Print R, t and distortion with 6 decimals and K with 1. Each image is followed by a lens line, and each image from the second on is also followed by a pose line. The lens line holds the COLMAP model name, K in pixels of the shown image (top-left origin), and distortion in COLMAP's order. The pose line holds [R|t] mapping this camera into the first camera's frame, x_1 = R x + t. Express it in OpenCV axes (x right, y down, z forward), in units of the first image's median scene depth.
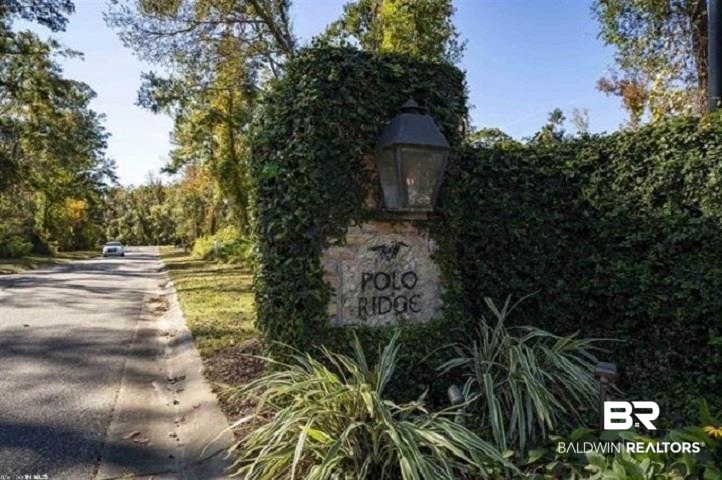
lens RADIAL K [[497.4, 0, 361.6], [0, 497.4, 240.7], [0, 0, 1]] dist [0.010374, 0.002291]
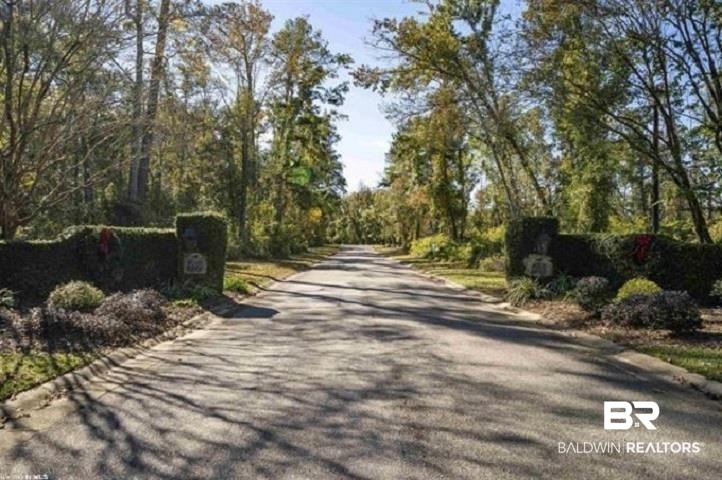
lens RADIAL K [[497.4, 0, 361.8], [0, 497.4, 240.5], [0, 0, 1]] dist [0.010374, 0.002291]
pose [[0.930586, 0.015887, -0.365728, 0.008799], [-0.015734, 0.999870, 0.003401, -0.005611], [0.365734, 0.002589, 0.930716, -0.154578]]
